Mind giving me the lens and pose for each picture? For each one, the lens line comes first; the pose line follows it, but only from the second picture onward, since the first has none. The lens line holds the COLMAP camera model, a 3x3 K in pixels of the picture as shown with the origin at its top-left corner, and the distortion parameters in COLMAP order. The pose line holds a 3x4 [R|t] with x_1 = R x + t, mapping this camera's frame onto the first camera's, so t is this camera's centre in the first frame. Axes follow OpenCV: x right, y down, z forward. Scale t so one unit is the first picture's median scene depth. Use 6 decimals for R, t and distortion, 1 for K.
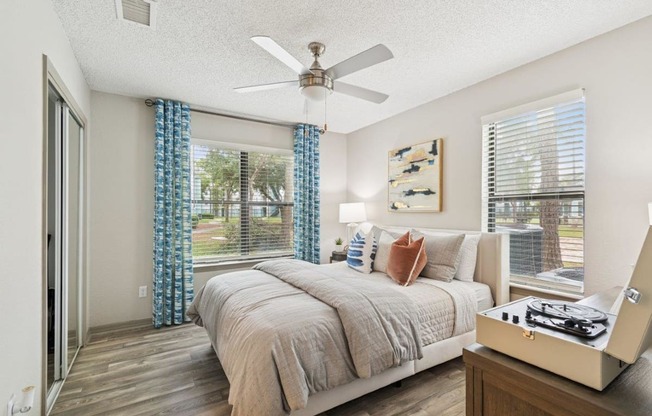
lens RADIAL K [[295.7, 0, 318.8], [0, 295.7, 208.8], [0, 0, 1]] dist [0.000468, 0.000184]
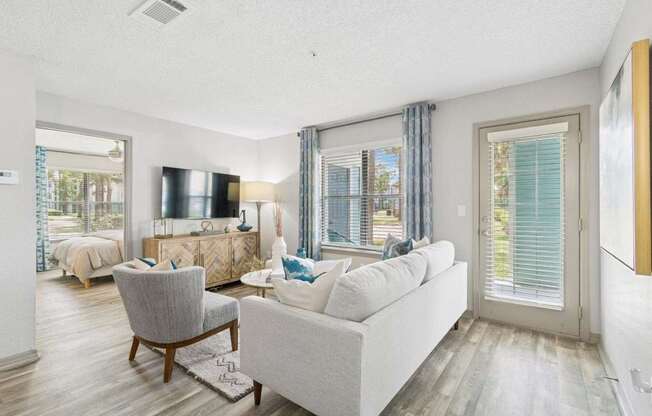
lens RADIAL K [[295.7, 0, 318.8], [0, 295.7, 208.8], [0, 0, 1]] dist [0.000468, 0.000184]
pose [[0.930043, -0.002912, 0.367438, 0.432777], [-0.002604, 0.999891, 0.014515, -0.018579], [-0.367440, -0.014457, 0.929935, -1.263708]]
